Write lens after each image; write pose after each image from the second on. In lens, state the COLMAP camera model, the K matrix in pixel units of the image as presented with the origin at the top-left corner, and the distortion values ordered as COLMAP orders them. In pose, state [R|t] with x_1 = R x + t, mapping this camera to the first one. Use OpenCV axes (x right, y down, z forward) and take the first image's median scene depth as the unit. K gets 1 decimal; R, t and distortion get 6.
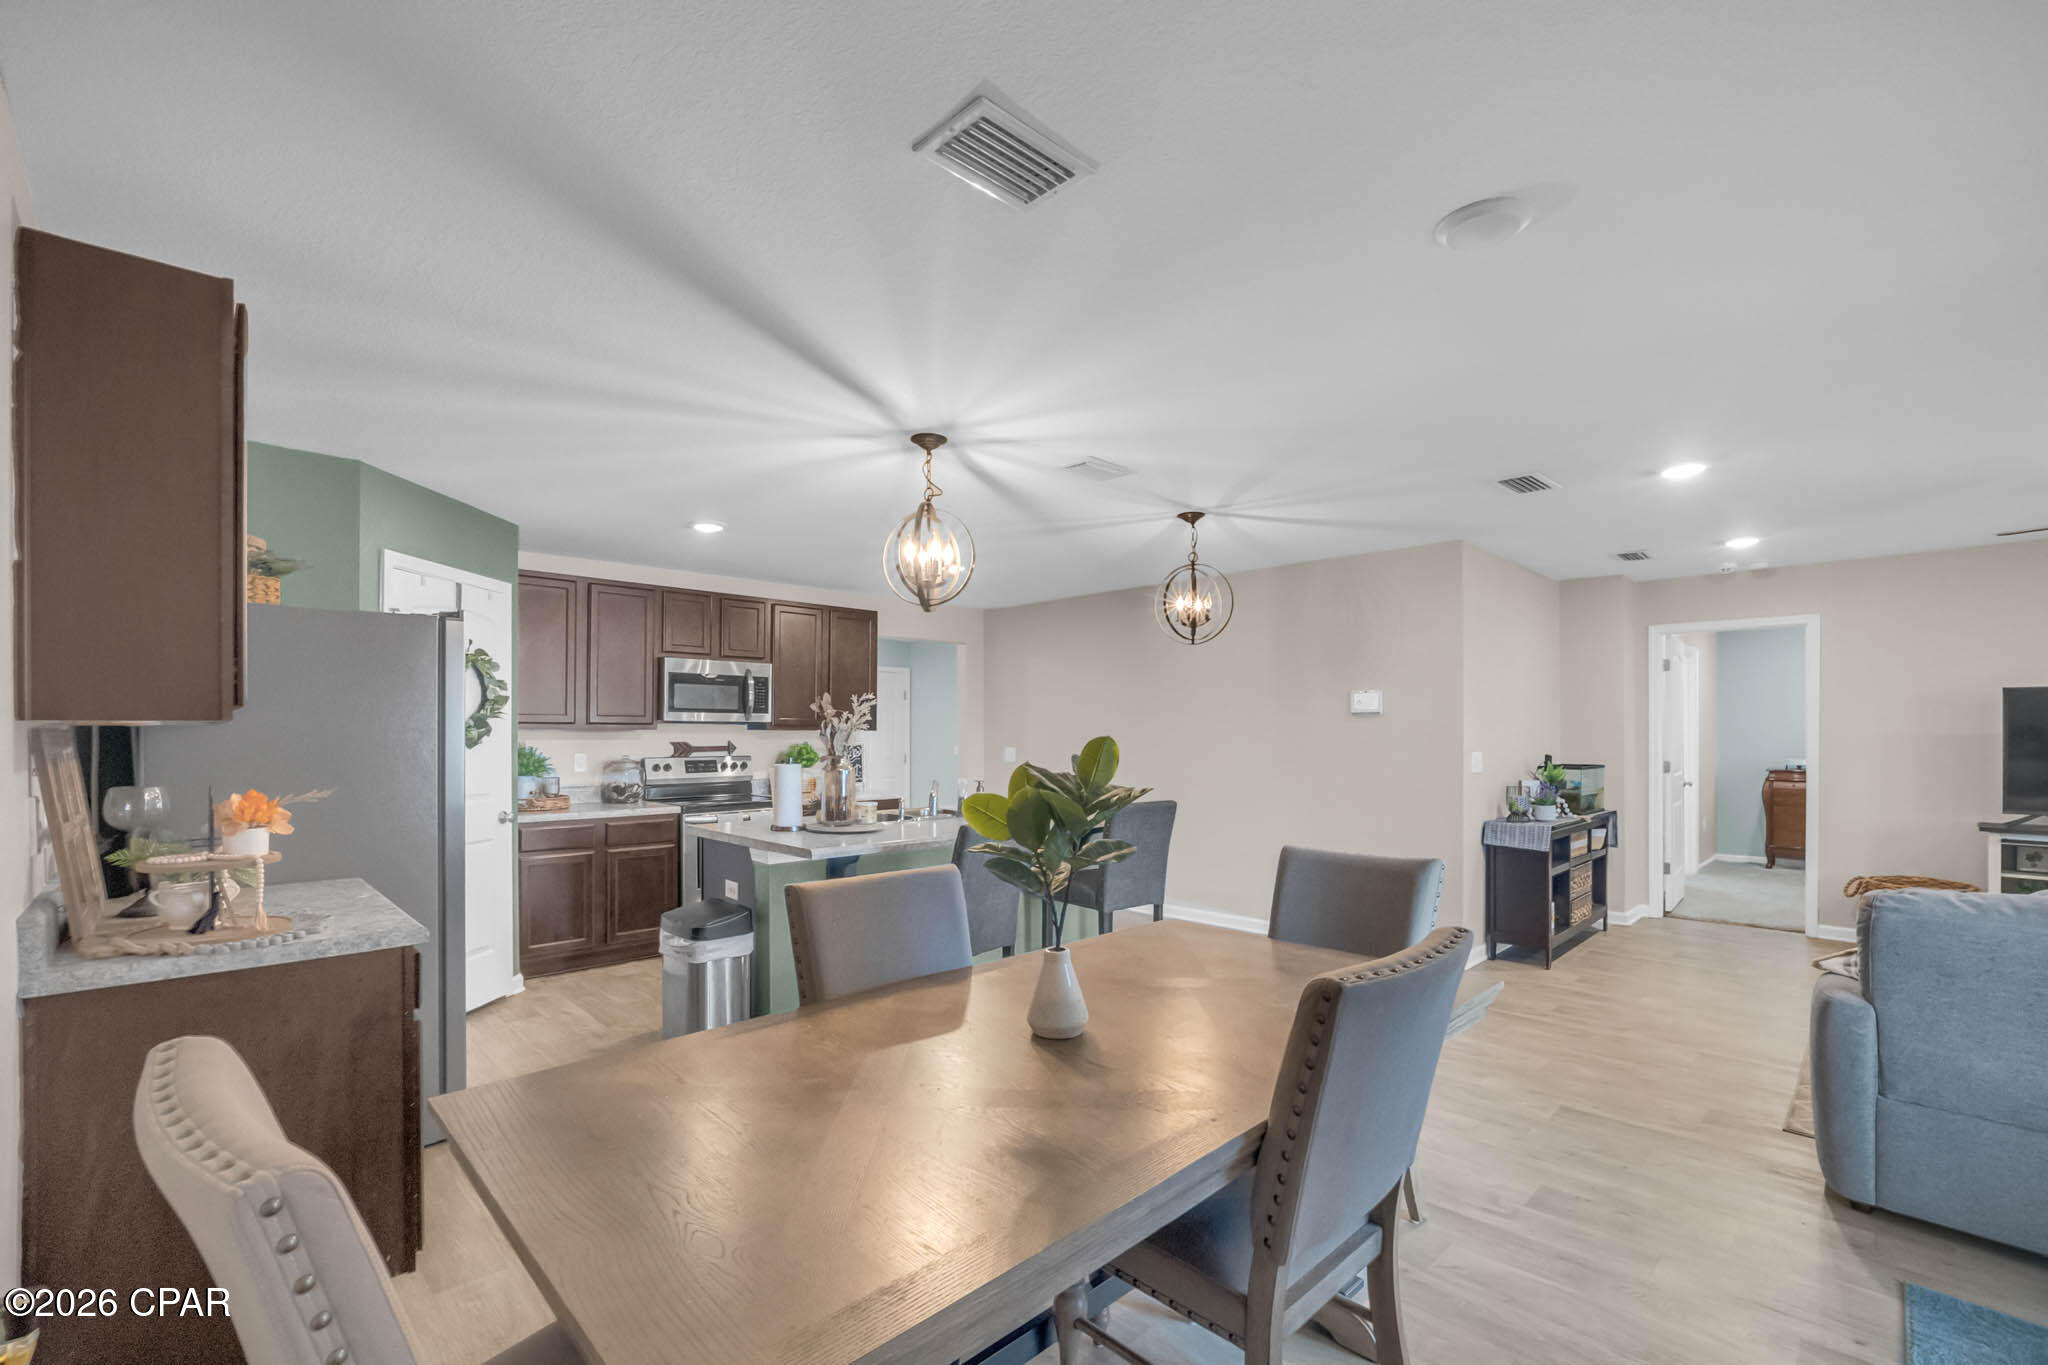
lens RADIAL K [[883.9, 0, 1027.0], [0, 883.9, 727.1], [0, 0, 1]] dist [-0.016425, 0.002283]
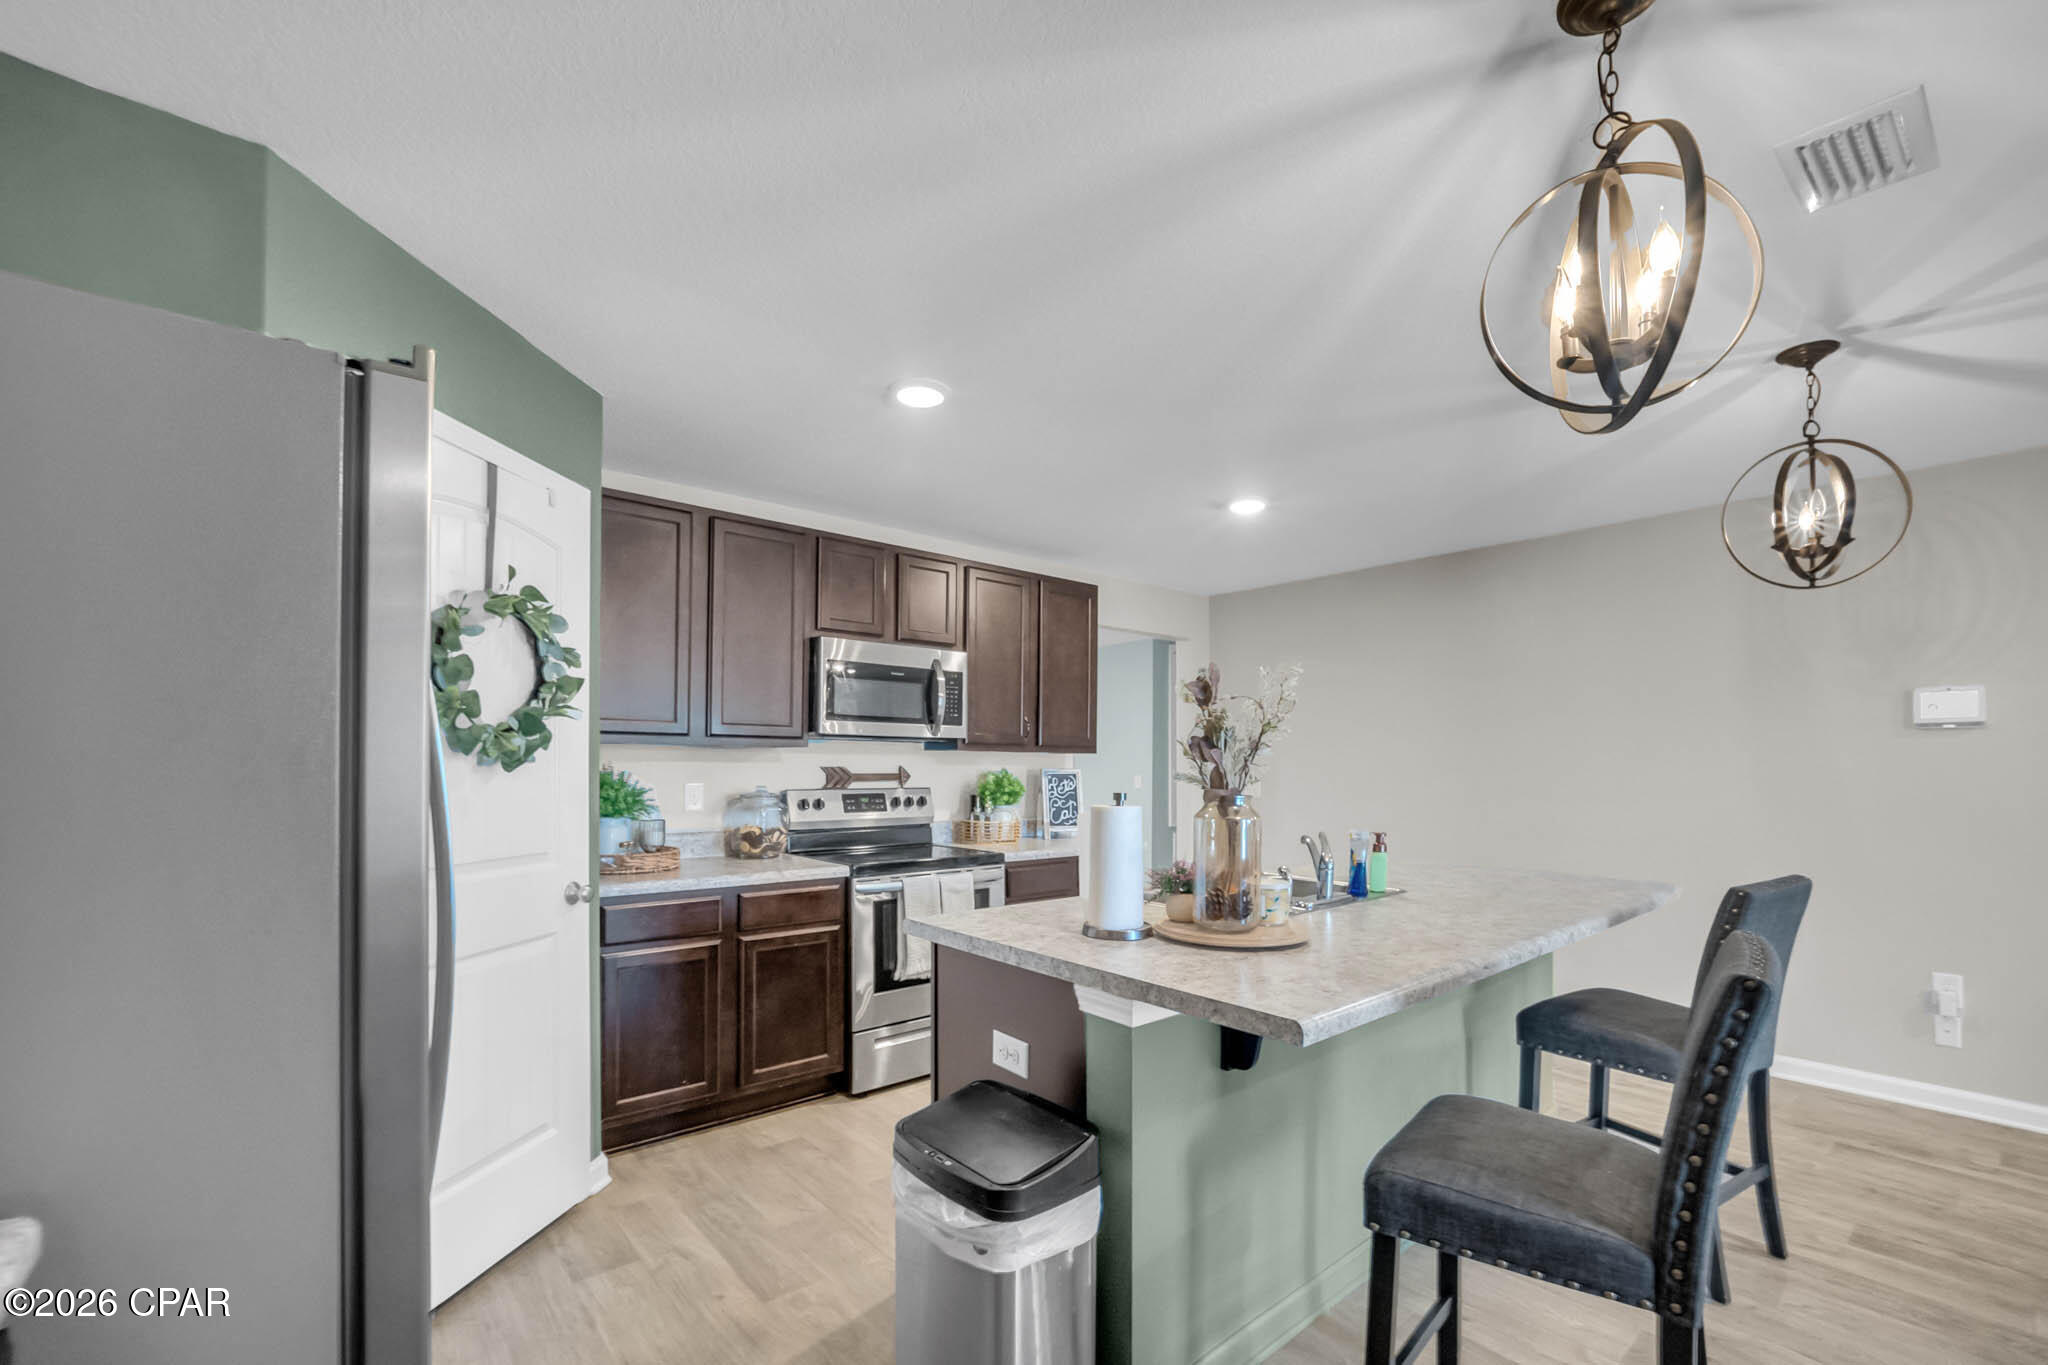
lens RADIAL K [[883.9, 0, 1061.1], [0, 883.9, 760.0], [0, 0, 1]] dist [-0.016425, 0.002283]
pose [[0.998739, 0.004511, -0.049996, -0.215570], [-0.004527, 0.999990, -0.000213, 0.012834], [0.049995, 0.000439, 0.998749, 0.381681]]
